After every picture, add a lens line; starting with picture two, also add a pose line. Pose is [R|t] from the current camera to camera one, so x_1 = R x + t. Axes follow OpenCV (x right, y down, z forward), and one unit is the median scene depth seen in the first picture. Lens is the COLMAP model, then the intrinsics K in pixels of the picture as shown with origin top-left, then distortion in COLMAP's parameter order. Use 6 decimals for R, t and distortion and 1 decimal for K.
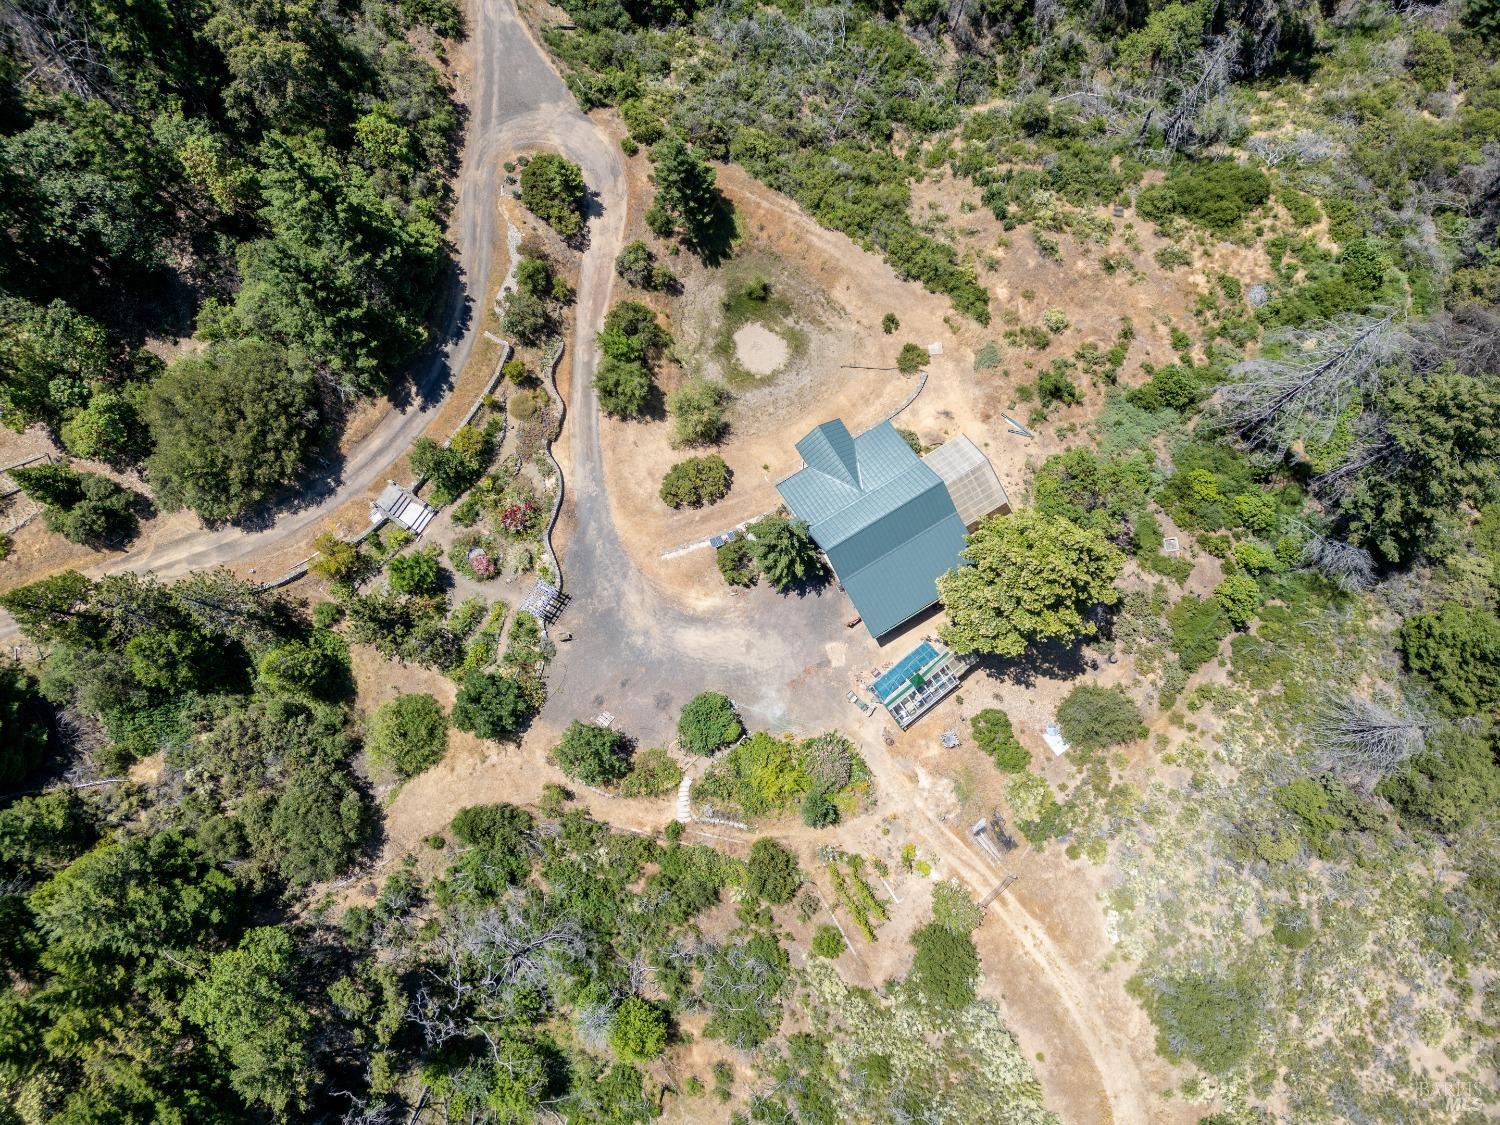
lens RADIAL K [[1067.7, 0, 750.0], [0, 1067.7, 562.5], [0, 0, 1]] dist [0.049081, -0.002801]
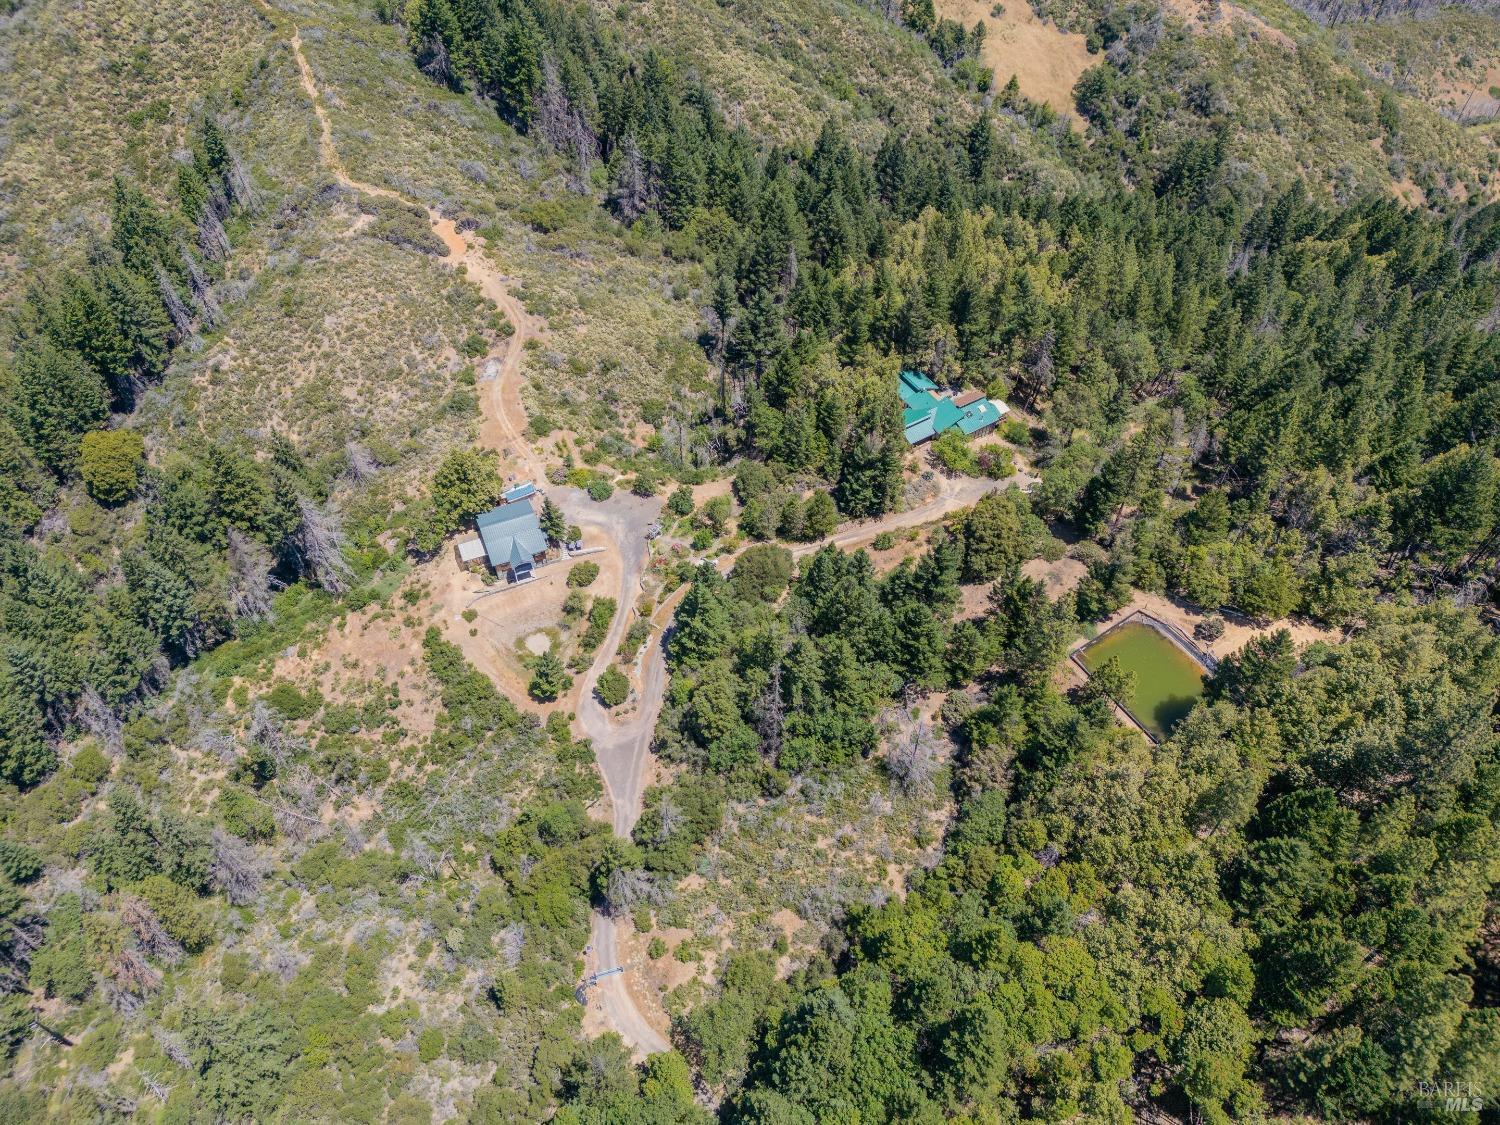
lens RADIAL K [[1088.7, 0, 755.0], [0, 1088.7, 565.1], [0, 0, 1]] dist [0.060666, -0.058493]
pose [[-0.987584, -0.110728, 0.111435, -0.670947], [0.155762, -0.598026, 0.786195, -1.834780], [-0.020413, 0.793791, 0.607848, -0.436825]]
